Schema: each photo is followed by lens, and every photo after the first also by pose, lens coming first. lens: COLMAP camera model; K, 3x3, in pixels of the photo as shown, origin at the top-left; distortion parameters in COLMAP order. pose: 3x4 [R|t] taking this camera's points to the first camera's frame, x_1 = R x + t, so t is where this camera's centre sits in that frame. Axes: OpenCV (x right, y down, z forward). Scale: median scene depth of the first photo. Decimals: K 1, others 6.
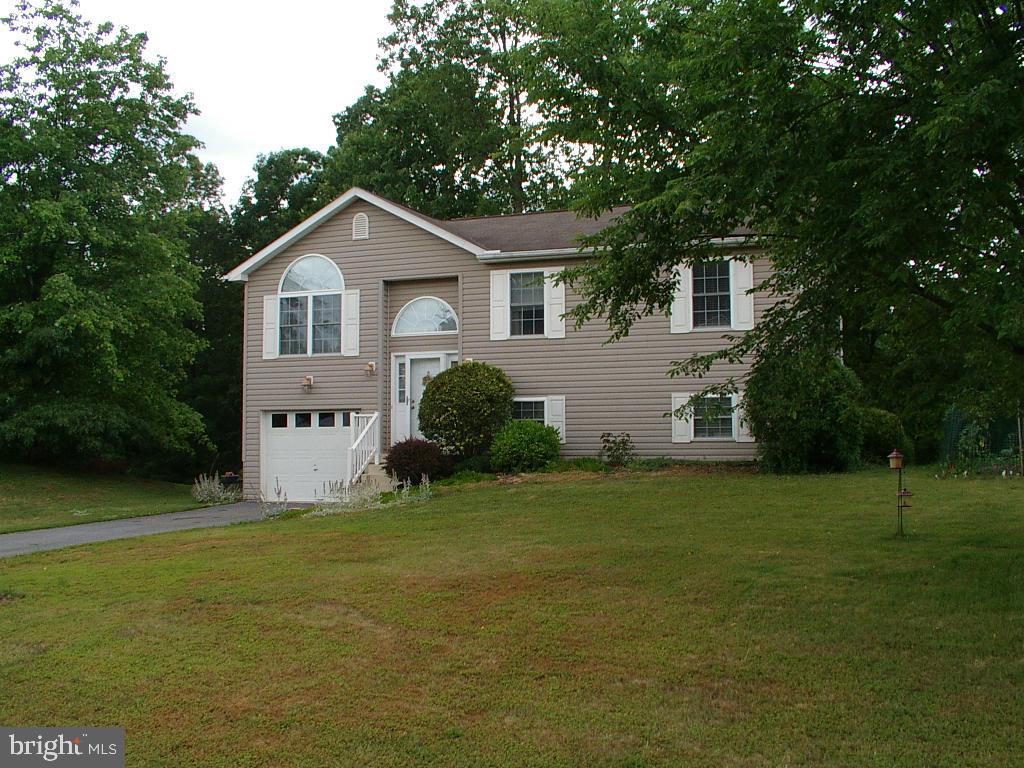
lens RADIAL K [[1136.4, 0, 553.6], [0, 1136.4, 363.4], [0, 0, 1]] dist [-0.114099, 0.000000]
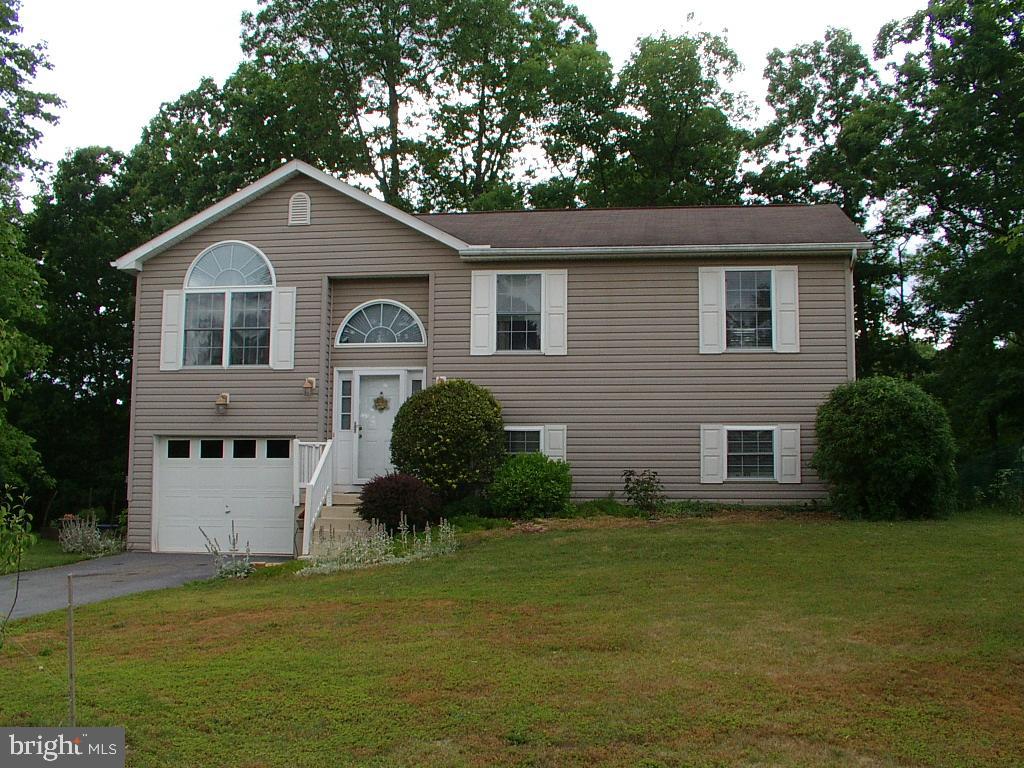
lens RADIAL K [[1136.4, 0, 537.5], [0, 1136.4, 367.2], [0, 0, 1]] dist [-0.114099, 0.000000]
pose [[0.974141, 0.037159, 0.222862, -0.183529], [-0.028270, 0.998677, -0.042946, 0.021192], [-0.224163, 0.035536, 0.973904, 0.186848]]
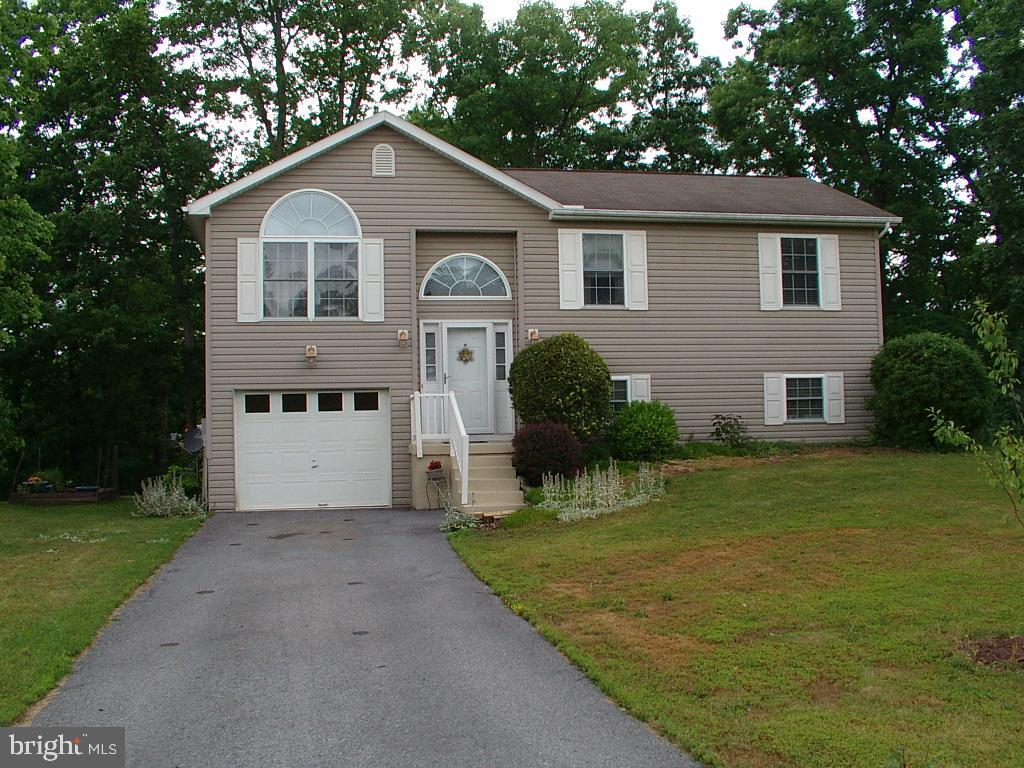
lens RADIAL K [[1136.4, 0, 523.1], [0, 1136.4, 373.4], [0, 0, 1]] dist [-0.114099, 0.000000]
pose [[0.851503, 0.016611, 0.524087, -0.511590], [-0.021793, 0.999756, 0.003721, 0.024802], [-0.523897, -0.014590, 0.851657, 0.269679]]
